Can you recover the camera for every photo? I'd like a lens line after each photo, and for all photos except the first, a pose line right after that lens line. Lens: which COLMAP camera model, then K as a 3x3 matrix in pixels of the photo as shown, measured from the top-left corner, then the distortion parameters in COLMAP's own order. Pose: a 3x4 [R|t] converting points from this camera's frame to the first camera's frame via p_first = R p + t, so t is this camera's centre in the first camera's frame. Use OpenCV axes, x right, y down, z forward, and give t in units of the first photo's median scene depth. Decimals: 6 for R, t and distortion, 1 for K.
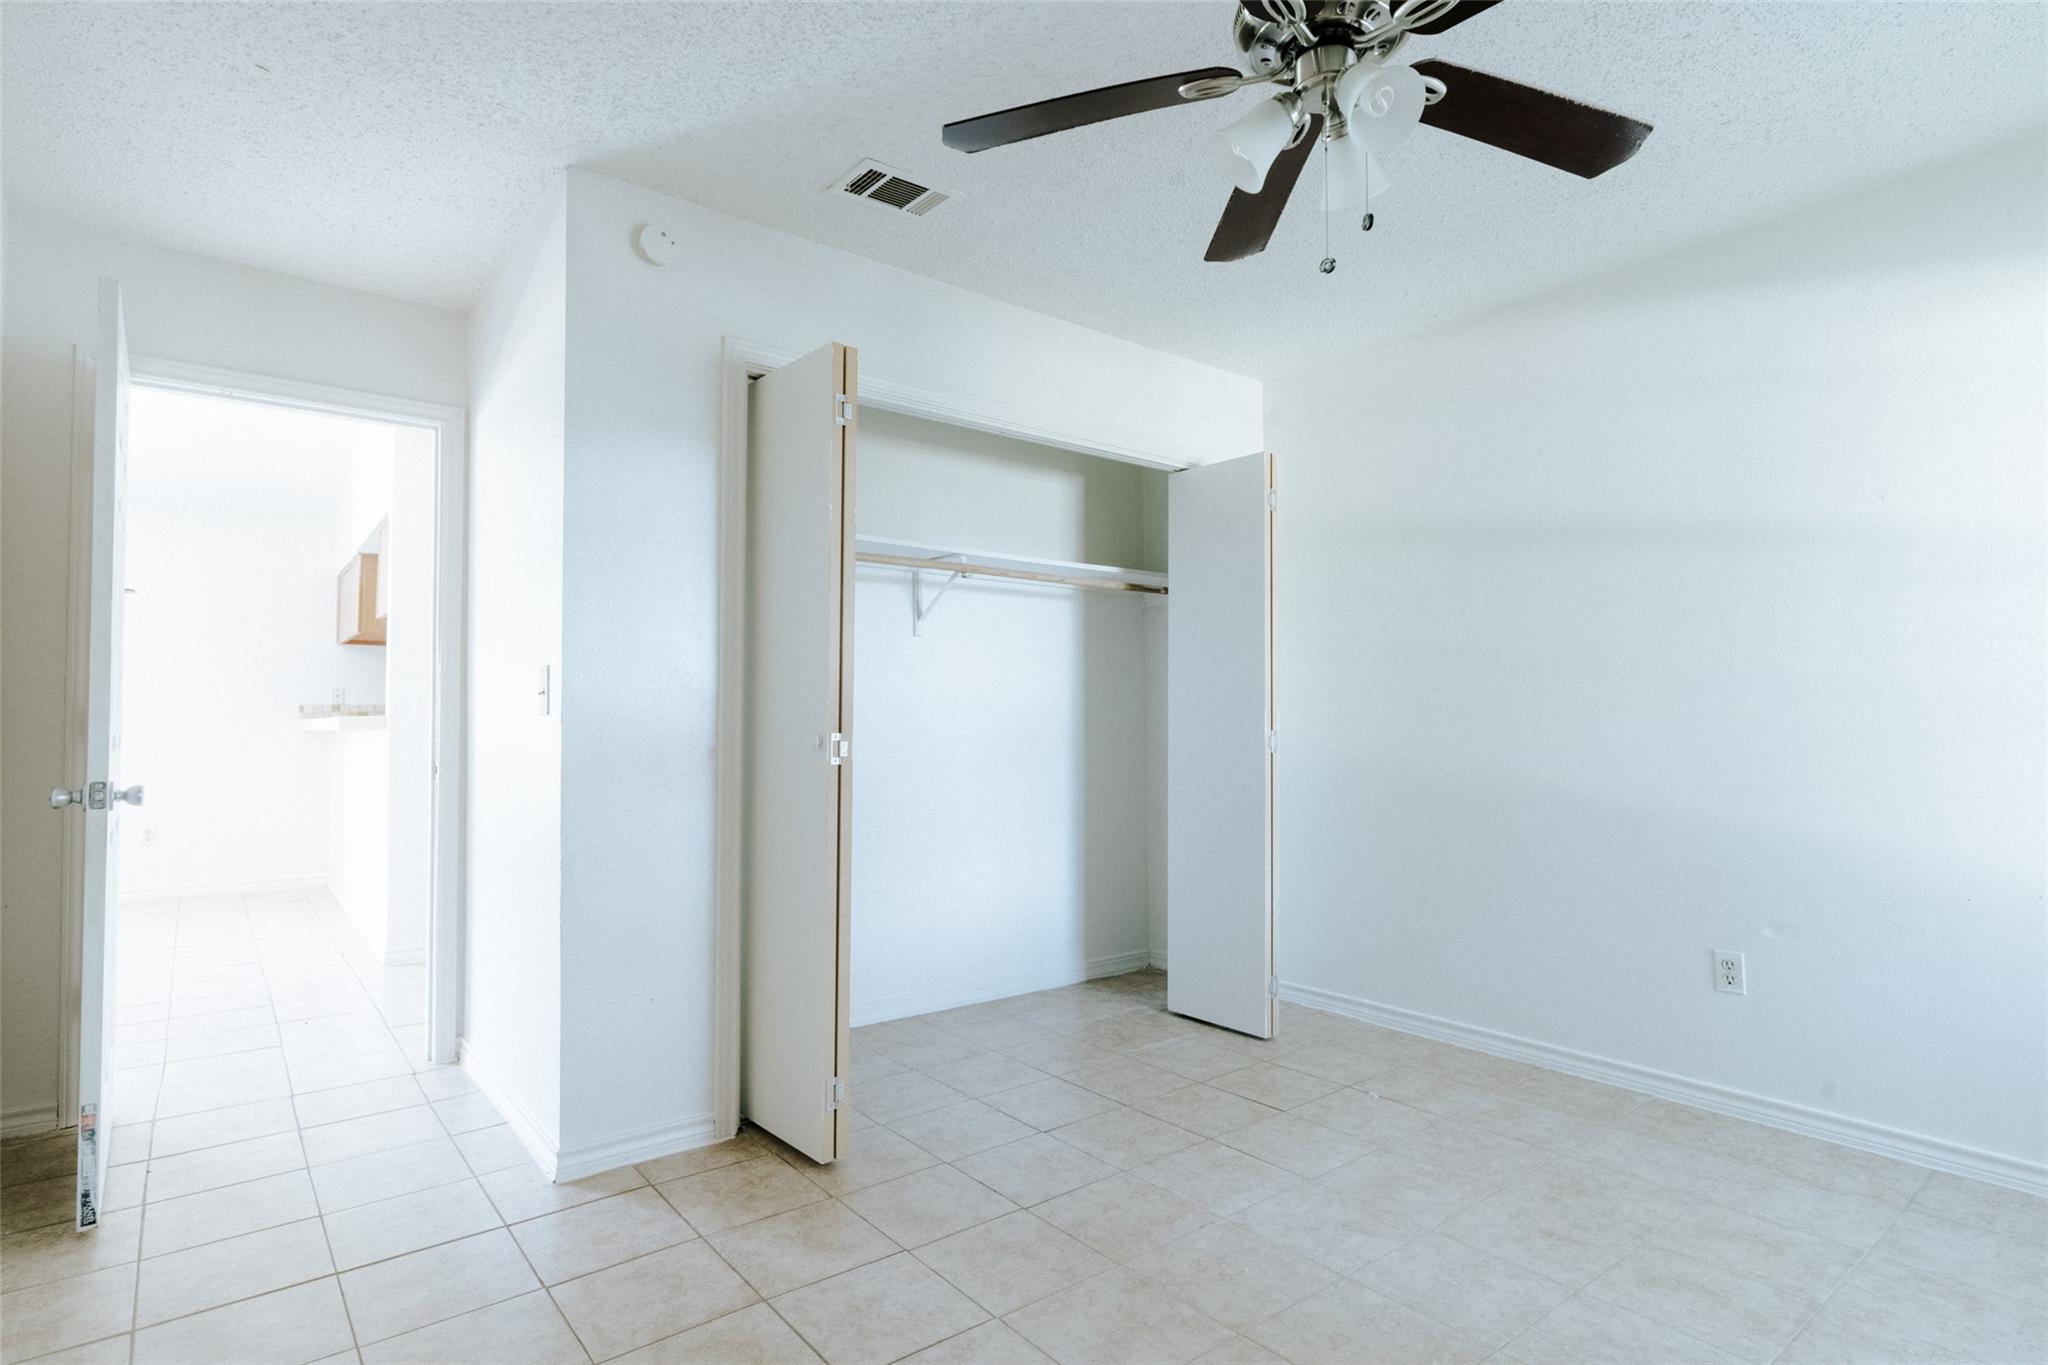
lens RADIAL K [[1043.0, 0, 1031.3], [0, 1043.0, 686.4], [0, 0, 1]] dist [-0.007186, 0.003708]
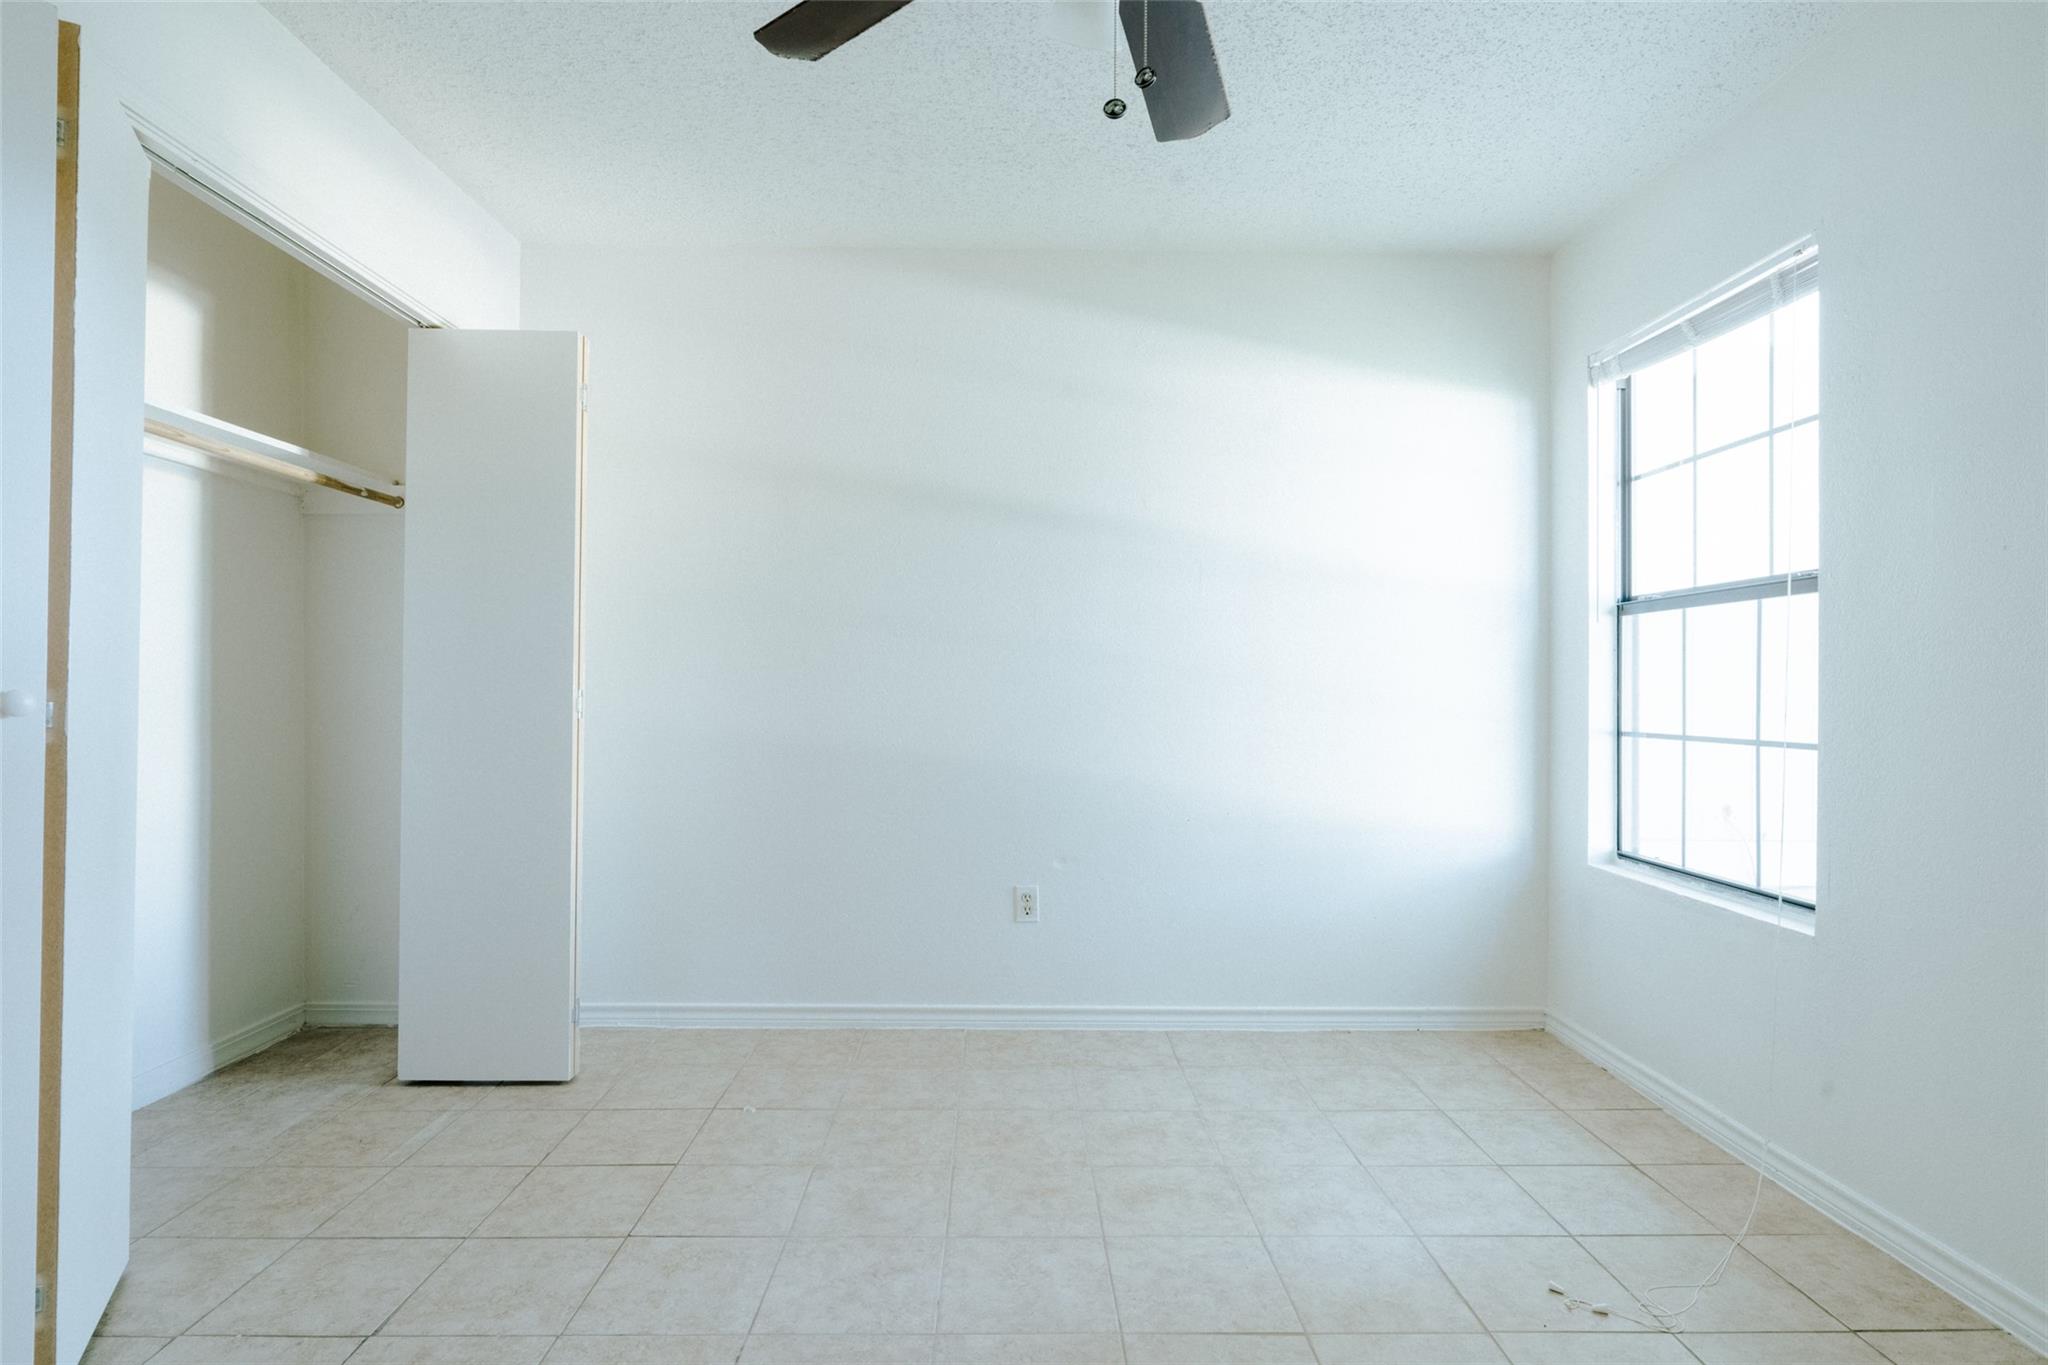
lens RADIAL K [[1043.0, 0, 1021.6], [0, 1043.0, 686.7], [0, 0, 1]] dist [-0.007186, 0.003708]
pose [[0.613999, 0.005550, 0.789287, -0.216930], [-0.033291, 0.999268, 0.018871, 0.015472], [-0.788604, -0.037863, 0.613734, 0.295952]]
